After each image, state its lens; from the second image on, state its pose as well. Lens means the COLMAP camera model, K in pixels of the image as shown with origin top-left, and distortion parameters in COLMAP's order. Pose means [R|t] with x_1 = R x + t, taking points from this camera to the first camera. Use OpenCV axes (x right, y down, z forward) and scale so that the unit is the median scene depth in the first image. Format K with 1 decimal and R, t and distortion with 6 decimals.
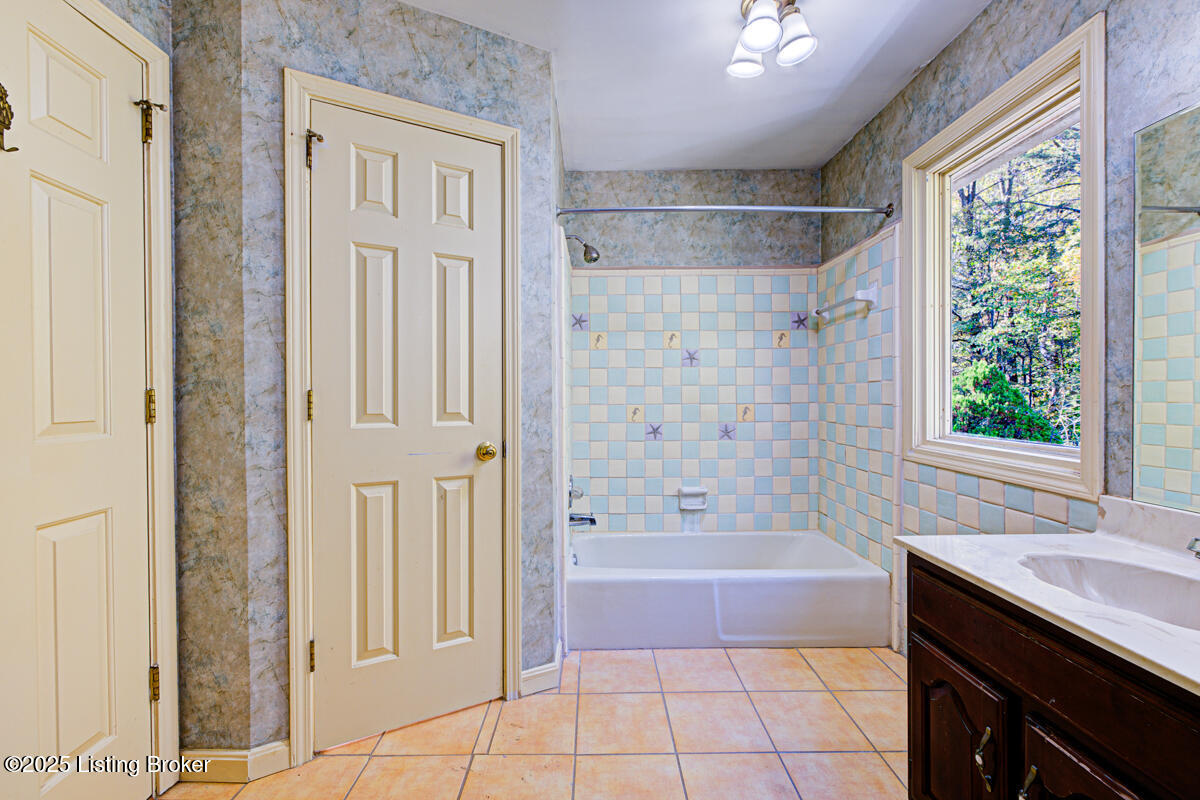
lens RADIAL K [[494.9, 0, 599.6], [0, 494.9, 400.5], [0, 0, 1]] dist [-0.001375, -0.000028]
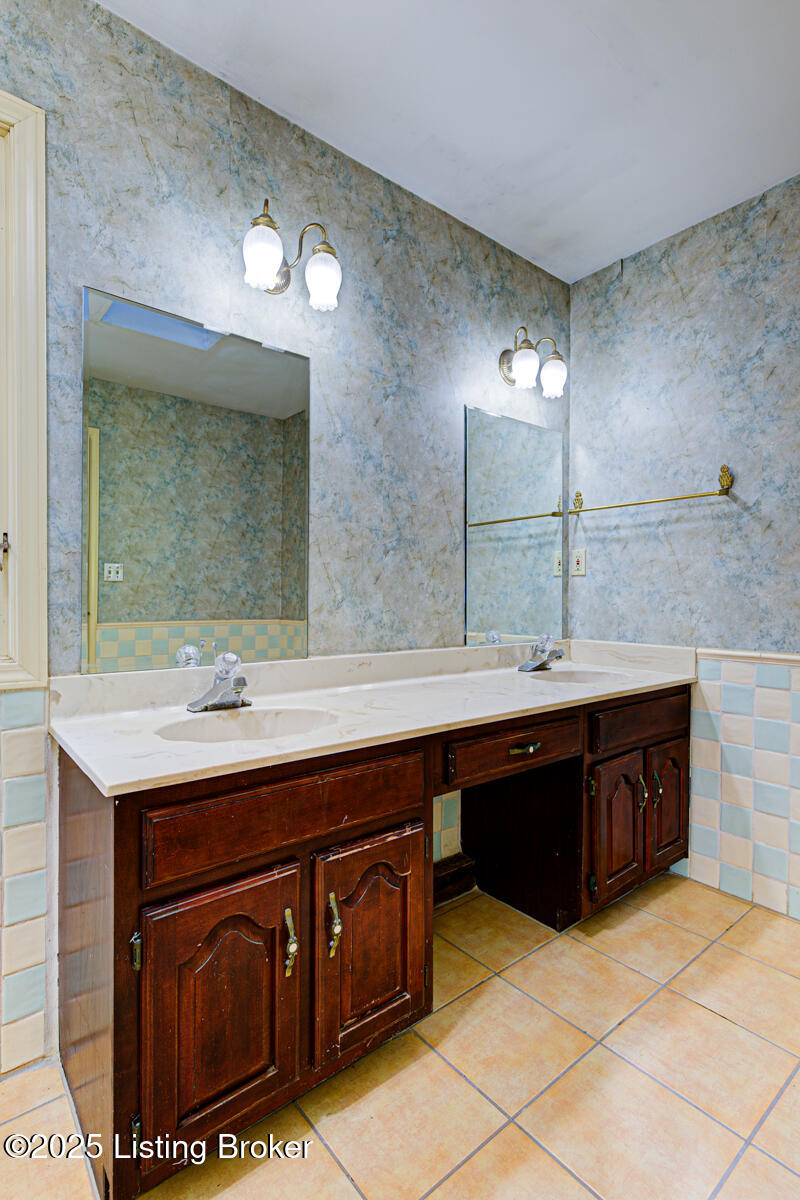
lens RADIAL K [[574.3, 0, 401.2], [0, 574.3, 600.3], [0, 0, 1]] dist [0.005190, 0.000456]
pose [[-0.626732, -0.000412, 0.779235, -0.150105], [0.008928, 0.999930, 0.007709, 0.055170], [-0.779184, 0.011788, -0.626685, 1.165691]]
